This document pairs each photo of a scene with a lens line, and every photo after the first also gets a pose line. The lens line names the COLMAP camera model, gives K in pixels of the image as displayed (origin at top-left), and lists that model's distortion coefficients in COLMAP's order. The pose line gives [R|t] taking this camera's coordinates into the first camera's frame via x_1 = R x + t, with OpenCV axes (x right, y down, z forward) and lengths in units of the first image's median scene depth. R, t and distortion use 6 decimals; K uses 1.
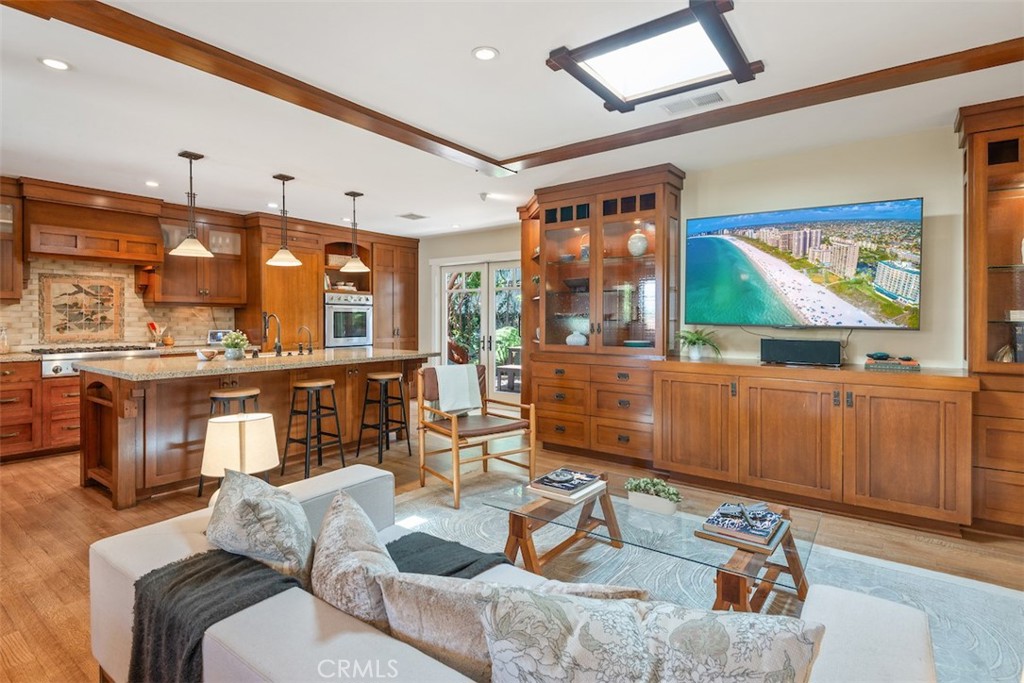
lens RADIAL K [[511.1, 0, 542.6], [0, 511.1, 325.4], [0, 0, 1]] dist [-0.015750, -0.005564]
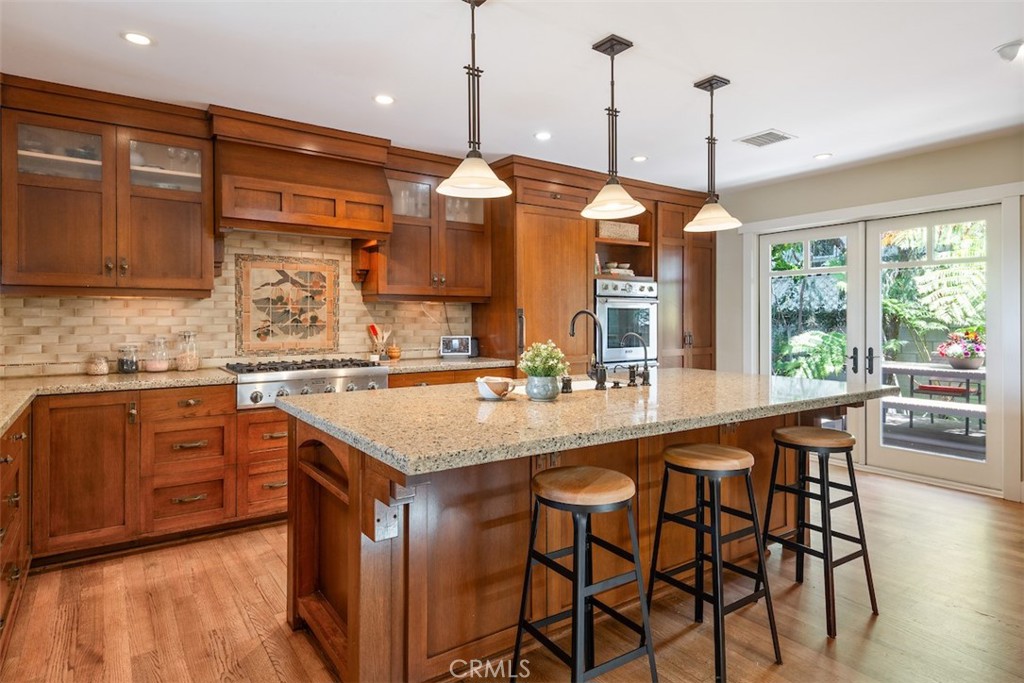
lens RADIAL K [[602.0, 0, 549.5], [0, 602.0, 326.5], [0, 0, 1]] dist [0.002404, -0.002514]
pose [[0.947526, 0.000988, -0.319677, -0.308680], [-0.001321, 0.999999, -0.000827, -0.003414], [0.319676, 0.001206, 0.947526, 0.327368]]
